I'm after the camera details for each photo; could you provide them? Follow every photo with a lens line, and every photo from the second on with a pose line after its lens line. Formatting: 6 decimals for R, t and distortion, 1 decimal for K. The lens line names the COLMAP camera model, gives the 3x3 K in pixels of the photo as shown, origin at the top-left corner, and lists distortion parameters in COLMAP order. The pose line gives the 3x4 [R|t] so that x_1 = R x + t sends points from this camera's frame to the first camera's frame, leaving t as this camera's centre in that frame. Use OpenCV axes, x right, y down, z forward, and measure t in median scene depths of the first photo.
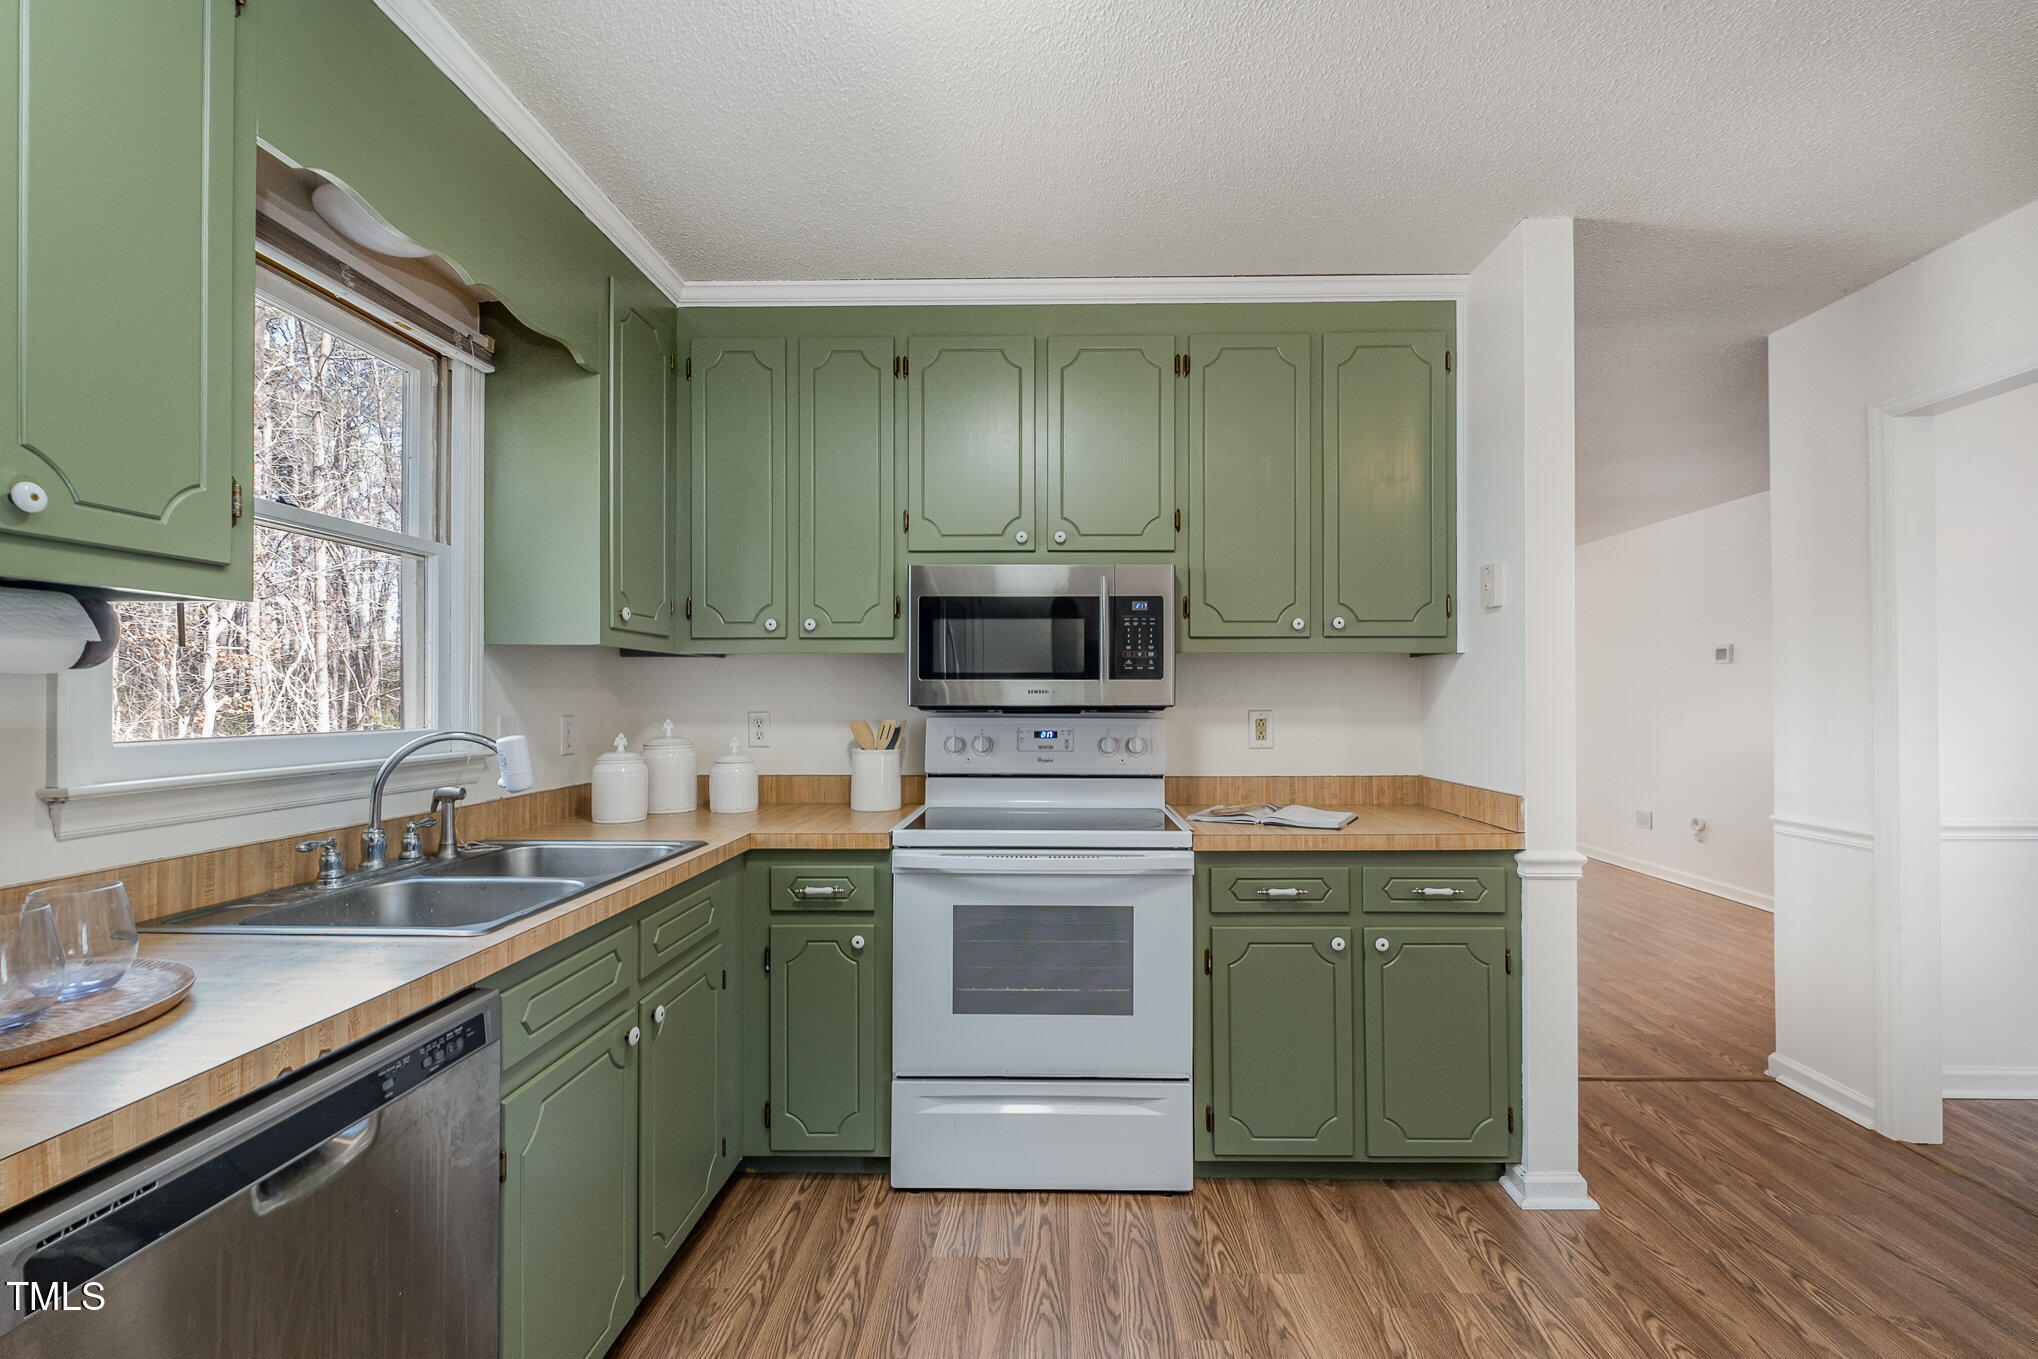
lens RADIAL K [[890.9, 0, 1041.8], [0, 890.9, 697.5], [0, 0, 1]] dist [0.000906, -0.000161]
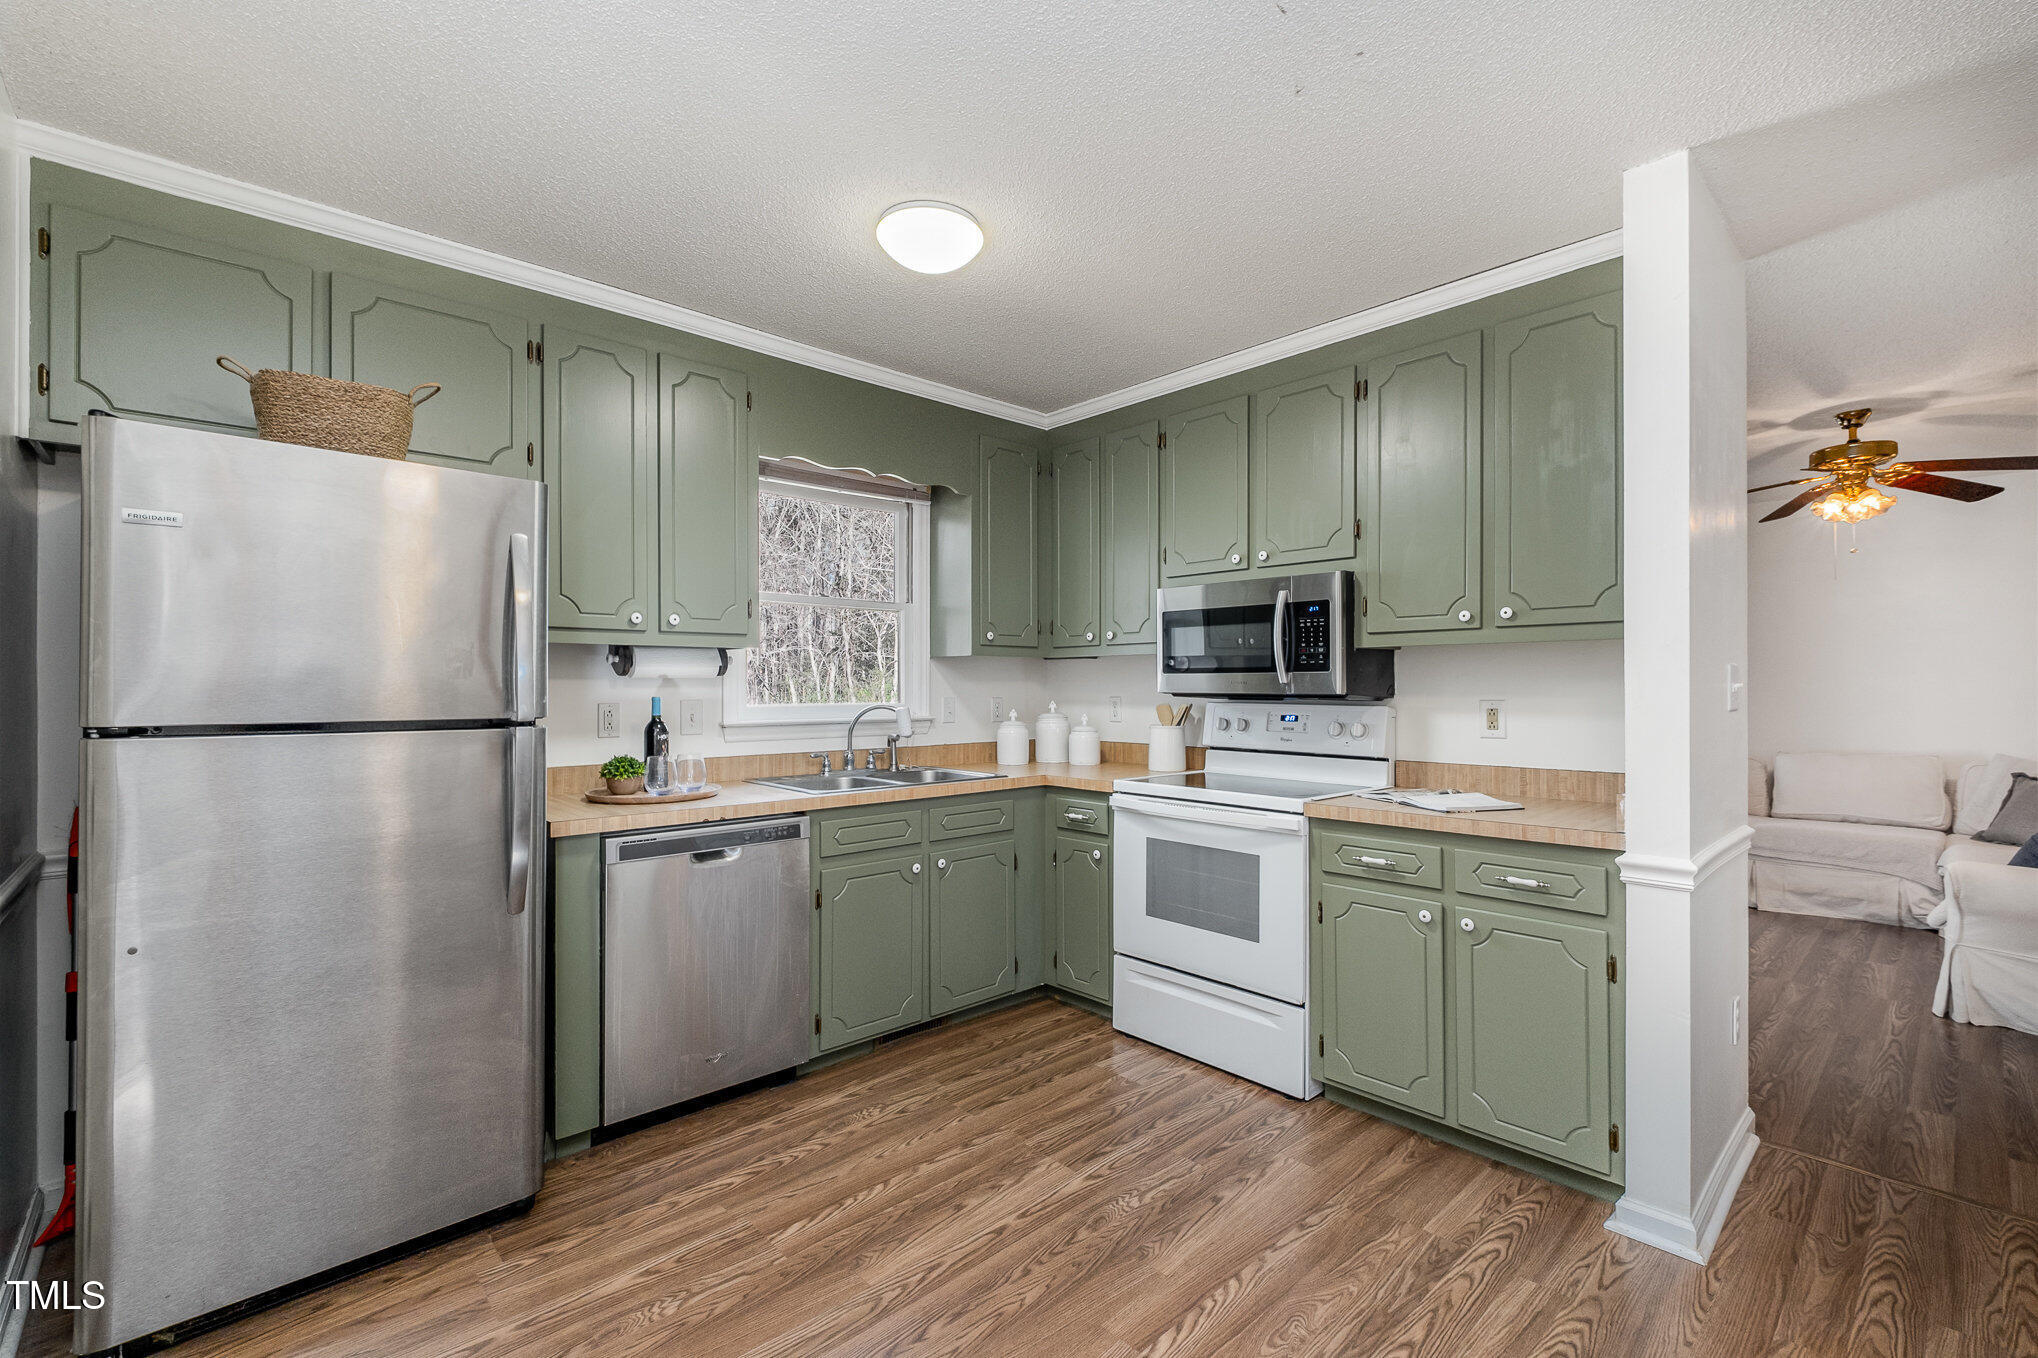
lens RADIAL K [[890.9, 0, 1041.8], [0, 890.9, 697.0], [0, 0, 1]] dist [0.000906, -0.000161]
pose [[0.699200, 0.008295, -0.714878, 0.772738], [-0.000723, 0.999940, 0.010896, 0.000440], [0.714926, -0.007101, 0.699164, -0.082912]]
